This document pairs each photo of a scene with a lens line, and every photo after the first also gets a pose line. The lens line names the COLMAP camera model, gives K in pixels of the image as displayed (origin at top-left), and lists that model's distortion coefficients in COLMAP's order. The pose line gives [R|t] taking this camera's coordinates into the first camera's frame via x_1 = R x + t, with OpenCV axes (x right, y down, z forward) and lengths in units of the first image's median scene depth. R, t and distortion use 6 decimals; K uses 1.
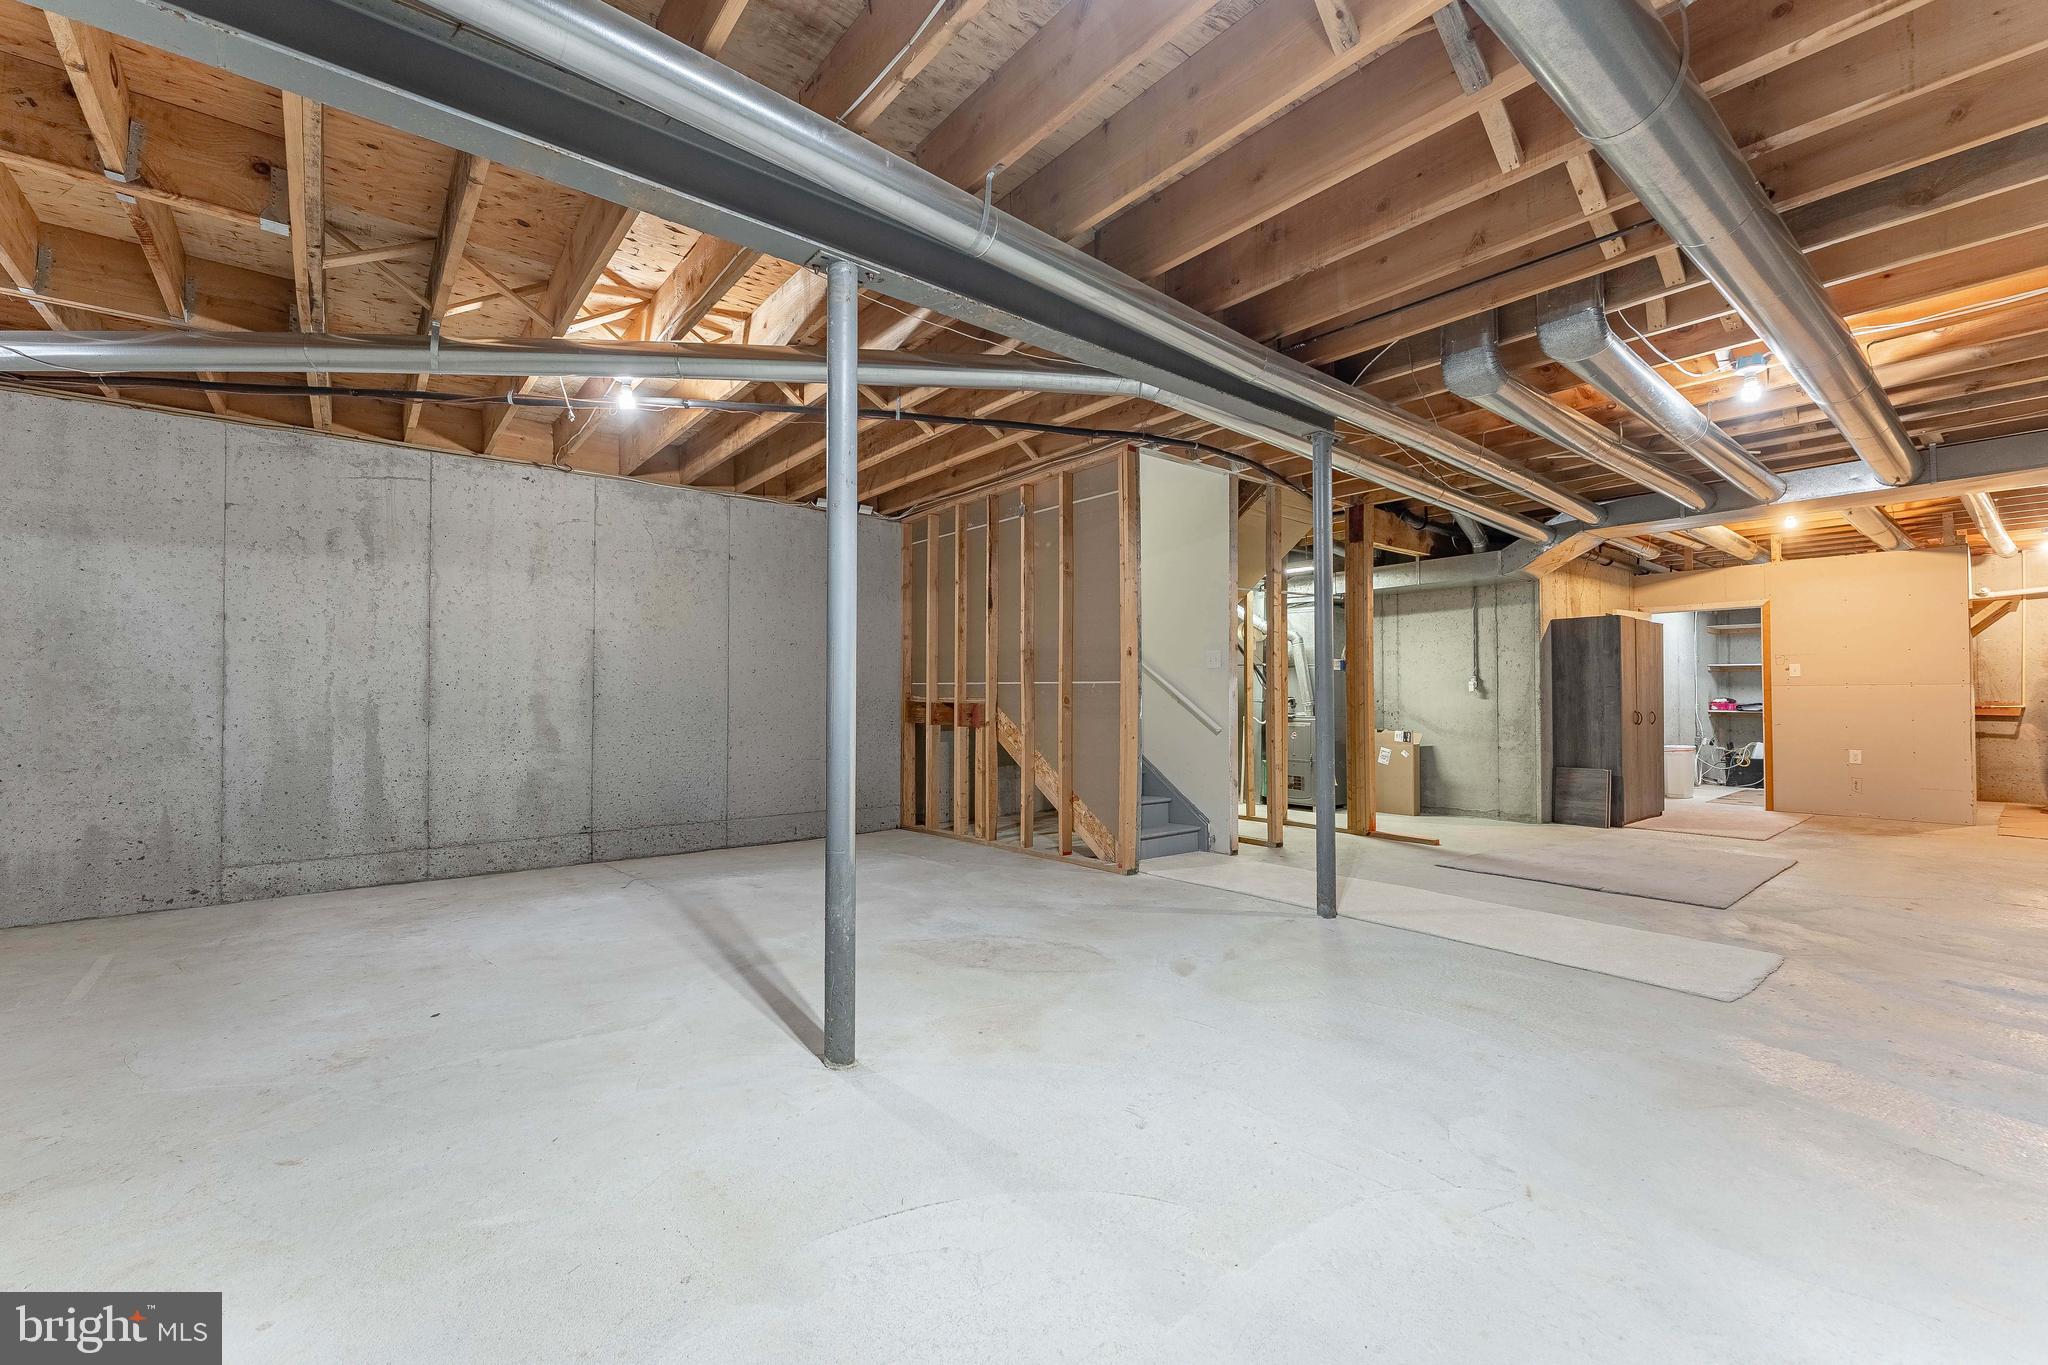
lens RADIAL K [[846.0, 0, 1008.2], [0, 846.0, 677.2], [0, 0, 1]] dist [-0.002461, 0.000188]
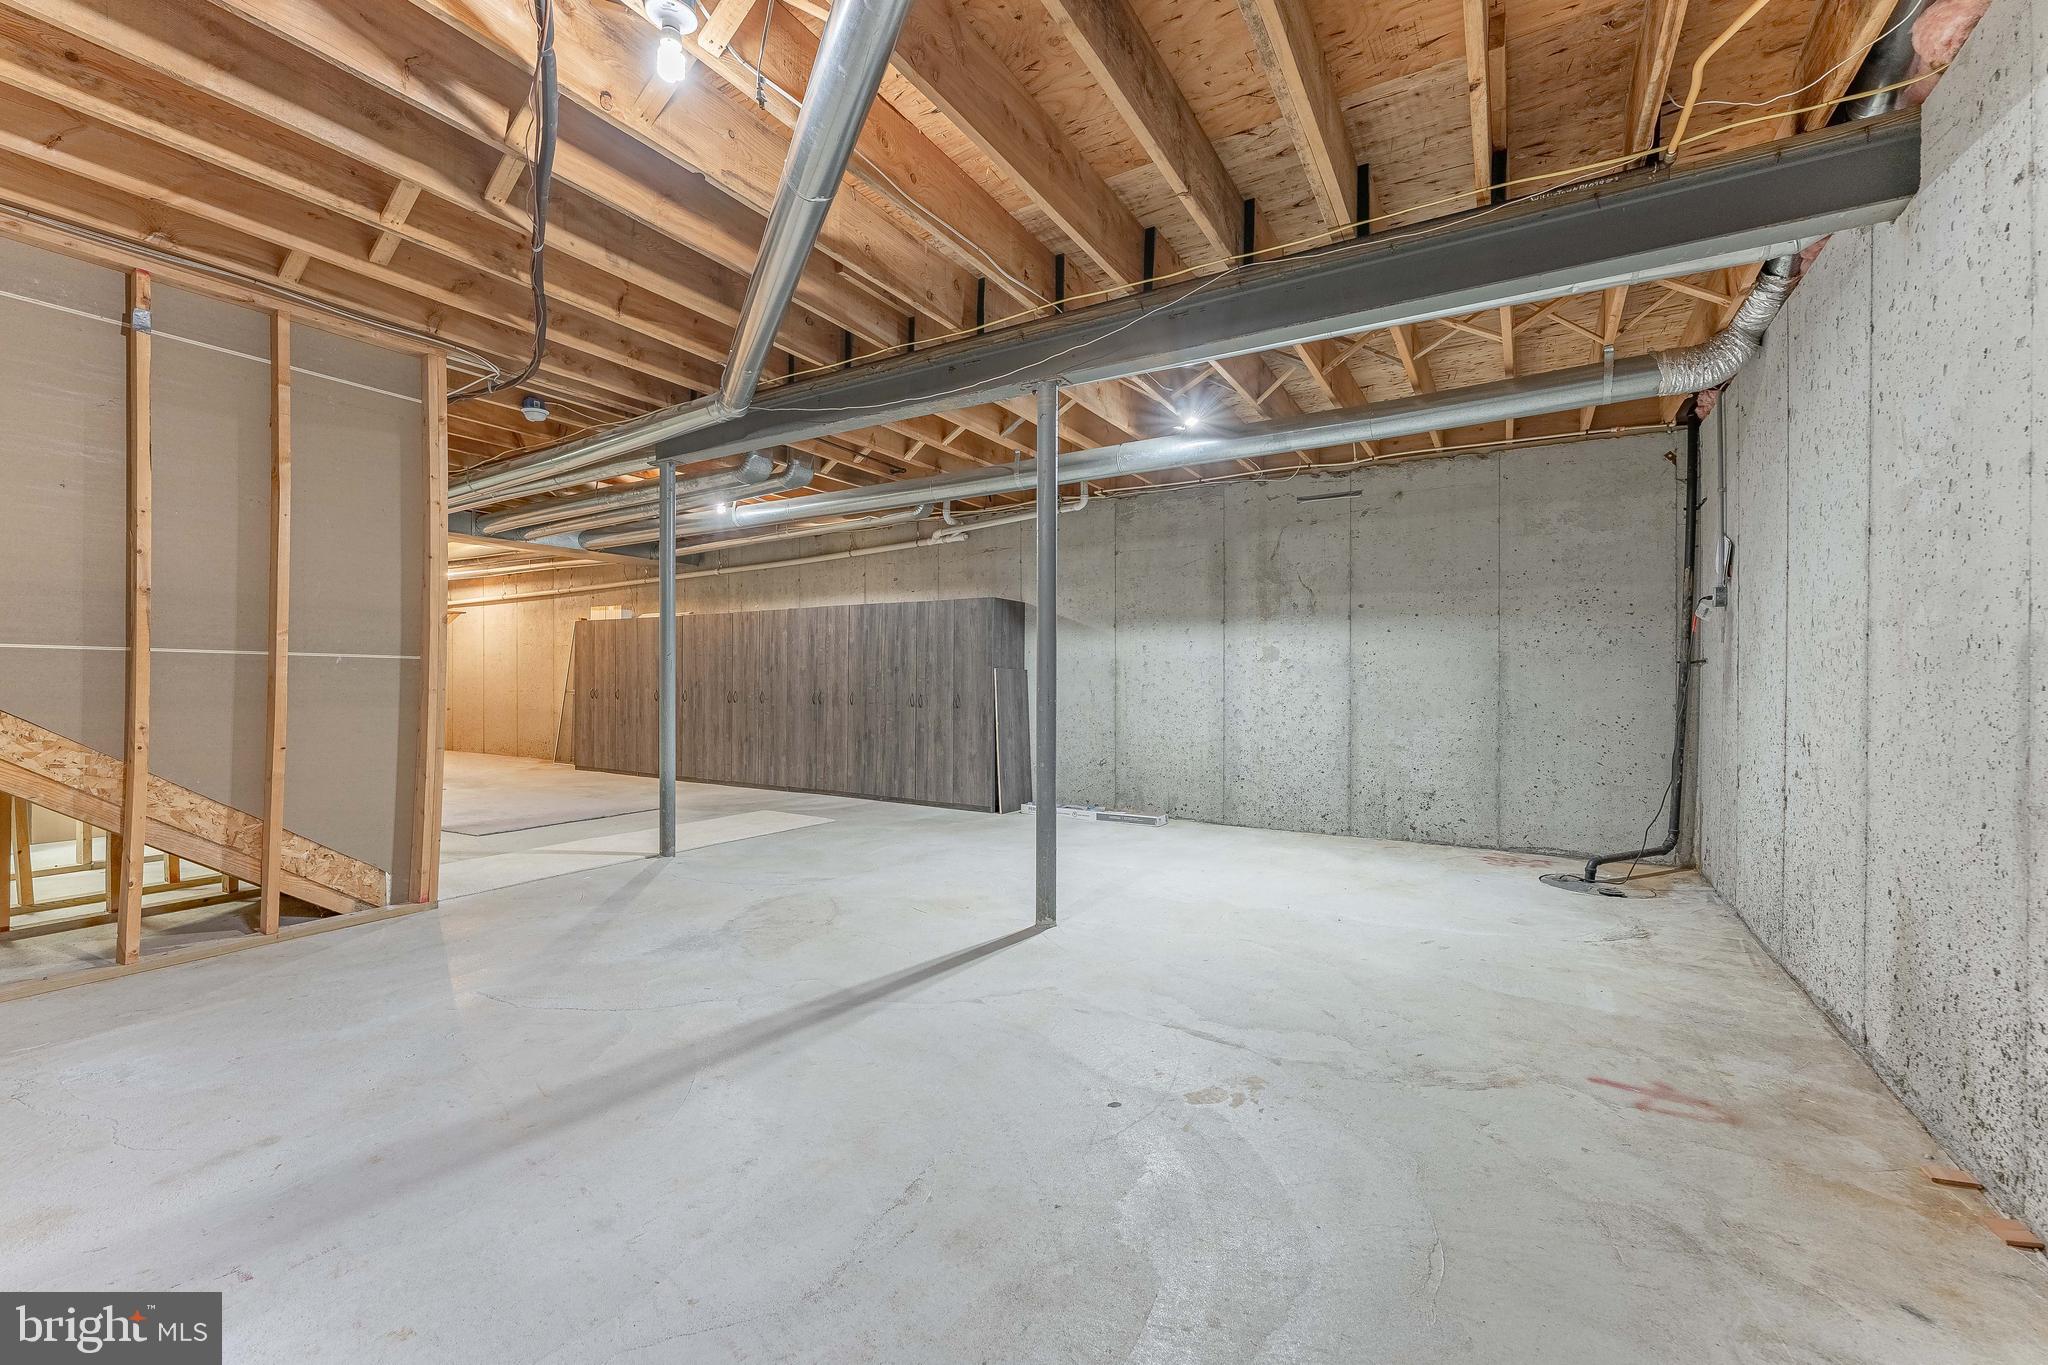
lens RADIAL K [[846.0, 0, 1009.3], [0, 846.0, 674.9], [0, 0, 1]] dist [-0.002461, 0.000188]
pose [[-0.329871, 0.001306, 0.944025, -0.527343], [-0.020032, 0.999764, -0.008383, 0.009587], [-0.943813, -0.021675, -0.329767, 0.520818]]
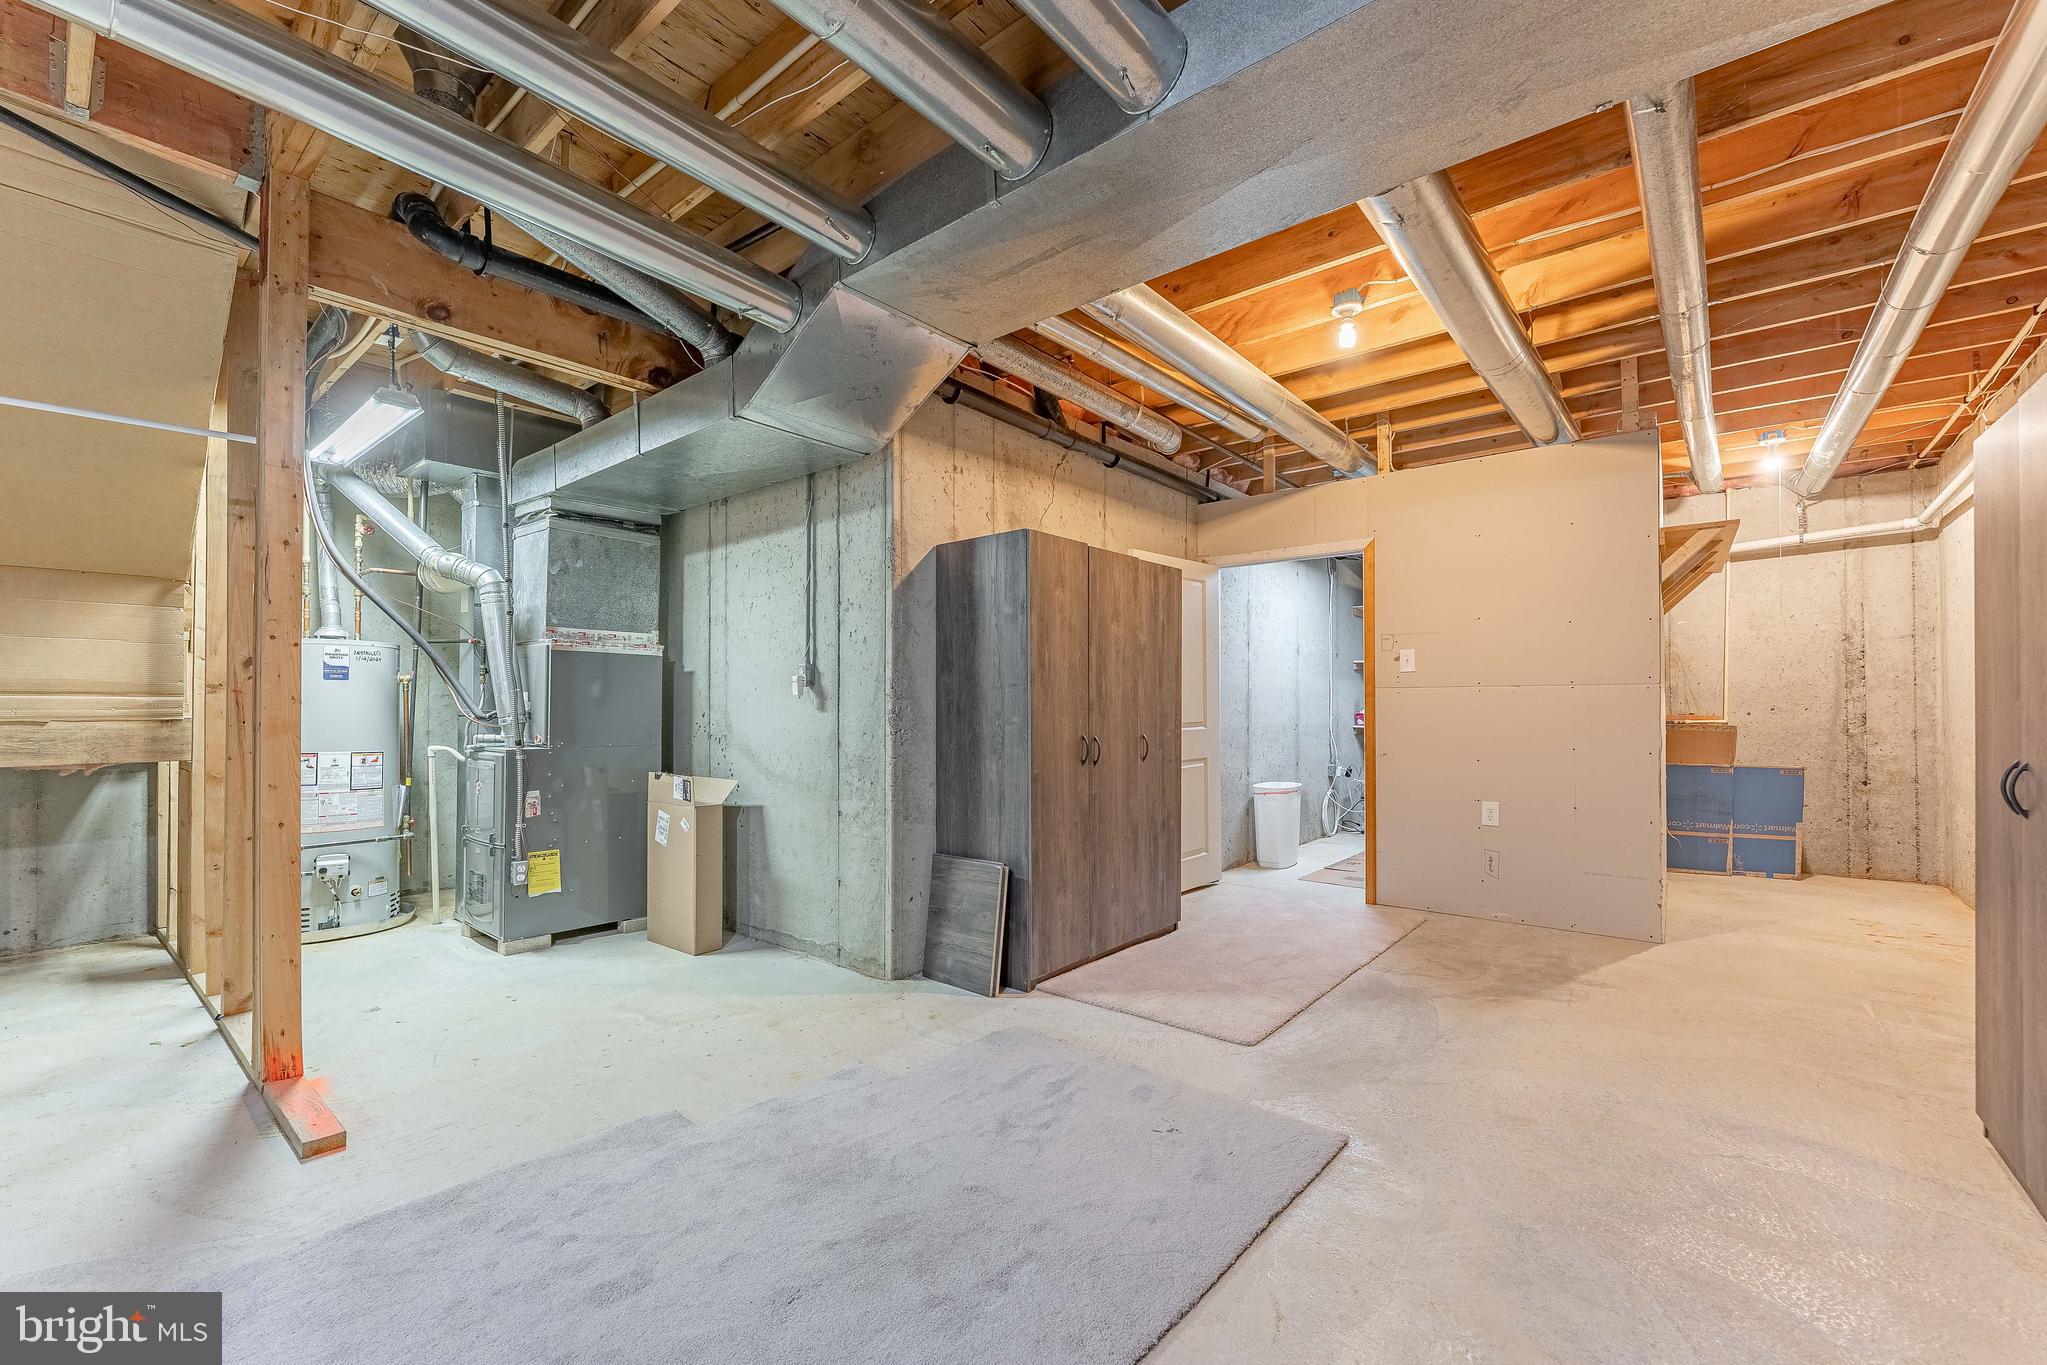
lens RADIAL K [[845.5, 0, 1028.8], [0, 845.5, 700.9], [0, 0, 1]] dist [-0.002461, 0.000188]
pose [[0.978486, 0.000956, 0.206310, 0.589424], [-0.004025, 0.999887, 0.014458, 0.012676], [-0.206273, -0.014977, 0.978380, 0.515384]]
